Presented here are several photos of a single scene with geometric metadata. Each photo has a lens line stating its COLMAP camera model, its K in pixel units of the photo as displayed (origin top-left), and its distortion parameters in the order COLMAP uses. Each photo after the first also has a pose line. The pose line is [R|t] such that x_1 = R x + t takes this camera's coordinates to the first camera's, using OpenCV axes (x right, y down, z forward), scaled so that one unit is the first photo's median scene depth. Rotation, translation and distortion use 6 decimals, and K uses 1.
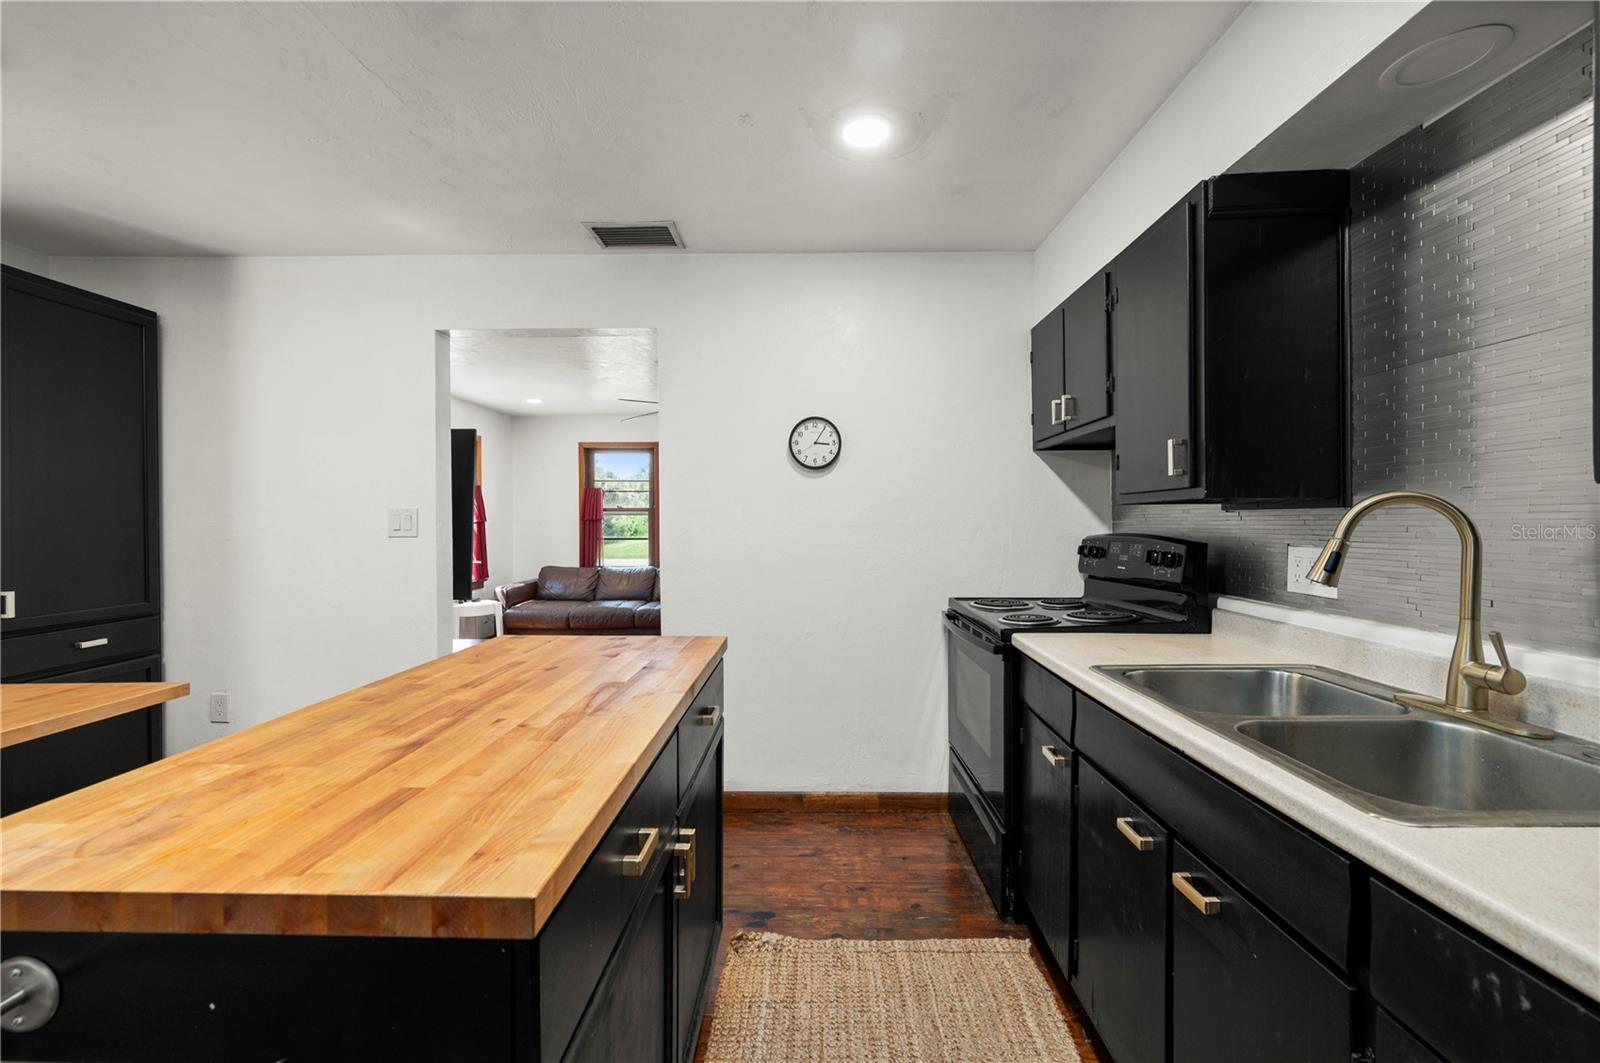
lens RADIAL K [[650.2, 0, 800.0], [0, 650.2, 531.5], [0, 0, 1]] dist [0.000181, 0.000044]
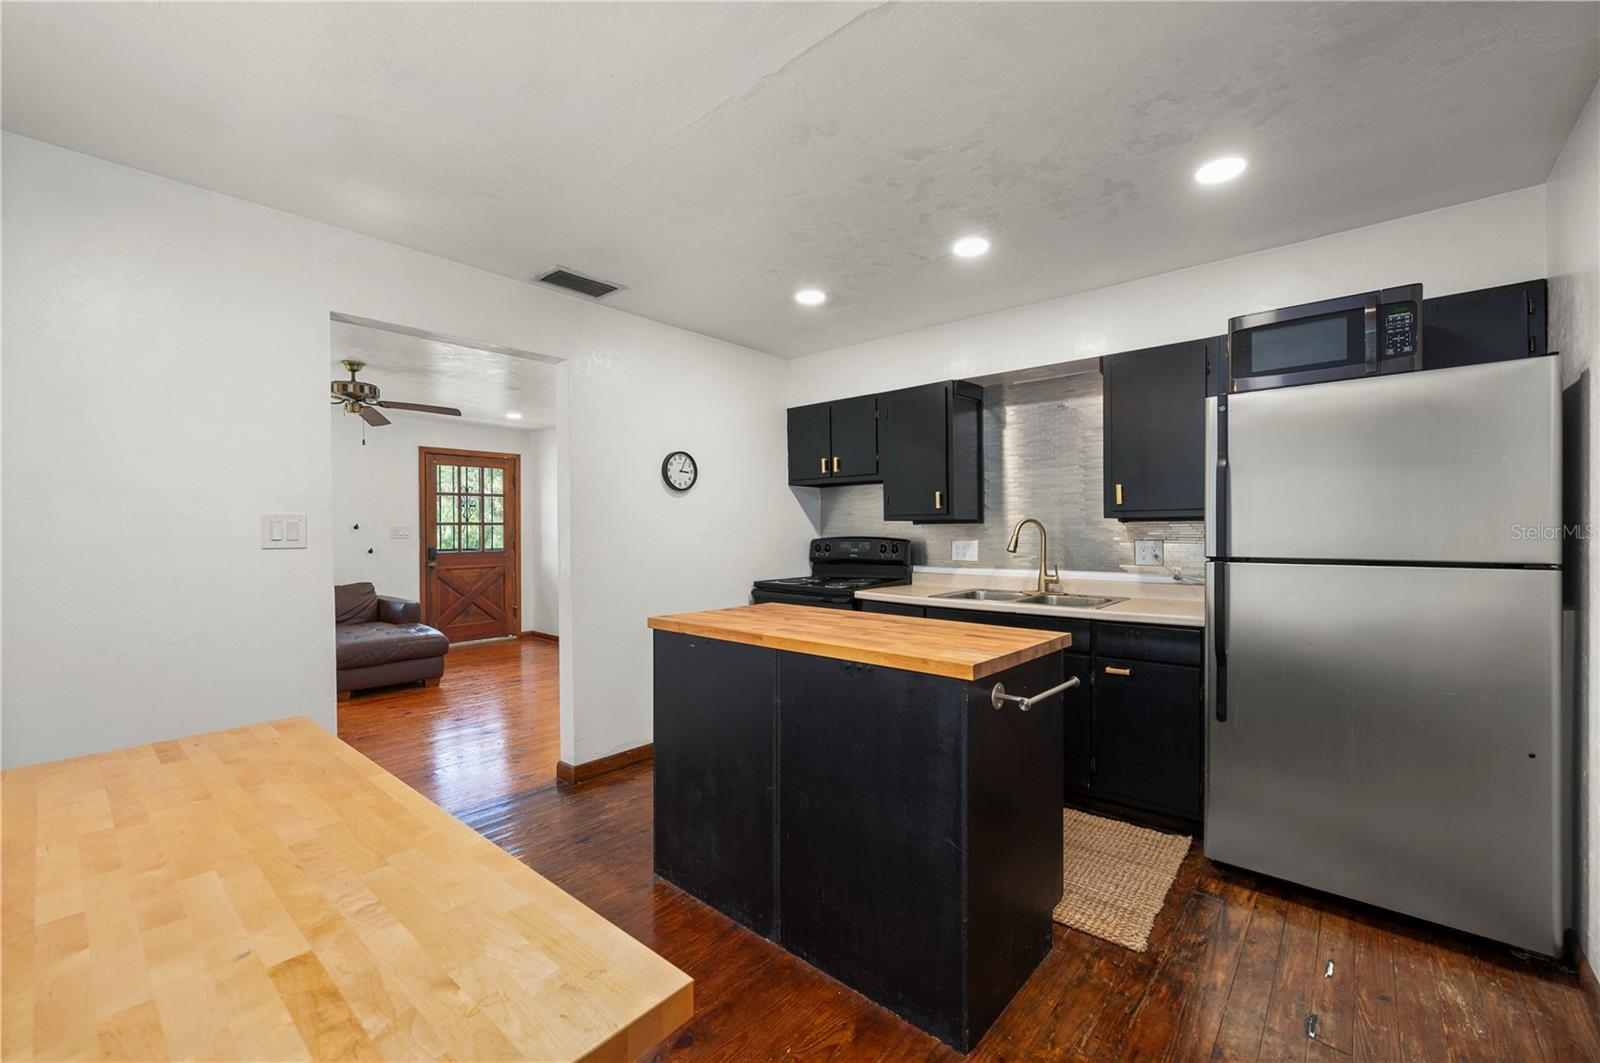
lens RADIAL K [[639.0, 0, 796.4], [0, 639.0, 538.5], [0, 0, 1]] dist [-0.000212, -0.000049]
pose [[0.656883, -0.010354, 0.753921, -0.794974], [0.015081, 0.999886, 0.000592, 0.004758], [-0.753841, 0.010981, 0.656965, -0.035409]]
